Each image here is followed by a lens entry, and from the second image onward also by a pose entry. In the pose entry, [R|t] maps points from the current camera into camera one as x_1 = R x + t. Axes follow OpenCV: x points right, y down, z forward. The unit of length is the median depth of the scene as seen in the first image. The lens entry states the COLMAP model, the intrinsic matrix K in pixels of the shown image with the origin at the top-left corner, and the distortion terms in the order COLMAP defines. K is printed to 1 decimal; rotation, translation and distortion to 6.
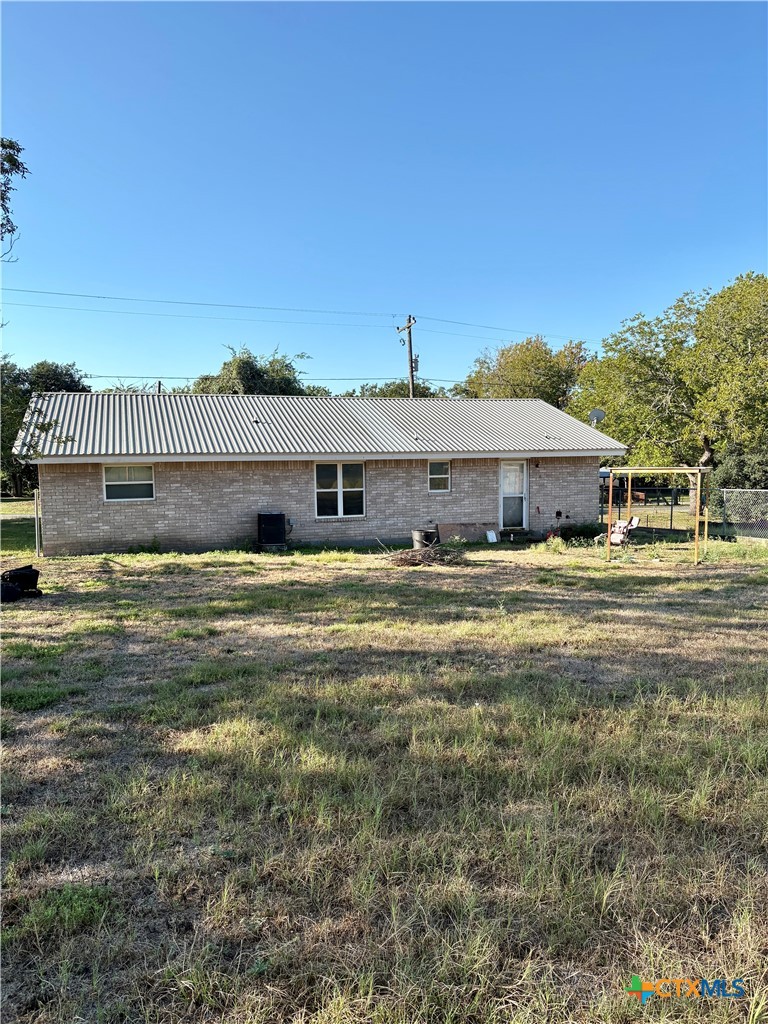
lens RADIAL K [[778.1, 0, 385.3], [0, 778.1, 513.8], [0, 0, 1]] dist [0.043622, -0.031208]
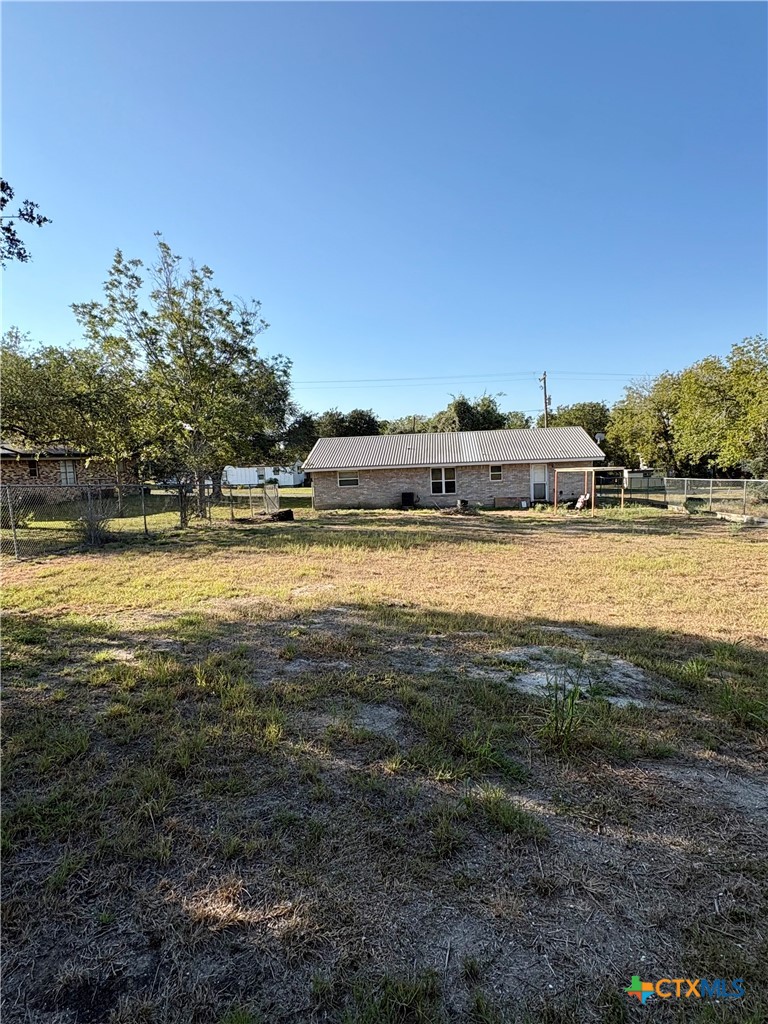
lens RADIAL K [[568.5, 0, 383.1], [0, 568.5, 510.0], [0, 0, 1]] dist [0.000479, 0.000041]
pose [[0.911795, 0.010132, -0.410521, 0.409827], [0.000882, 0.999645, 0.026630, 0.006482], [0.410645, -0.024643, 0.911462, -0.434573]]
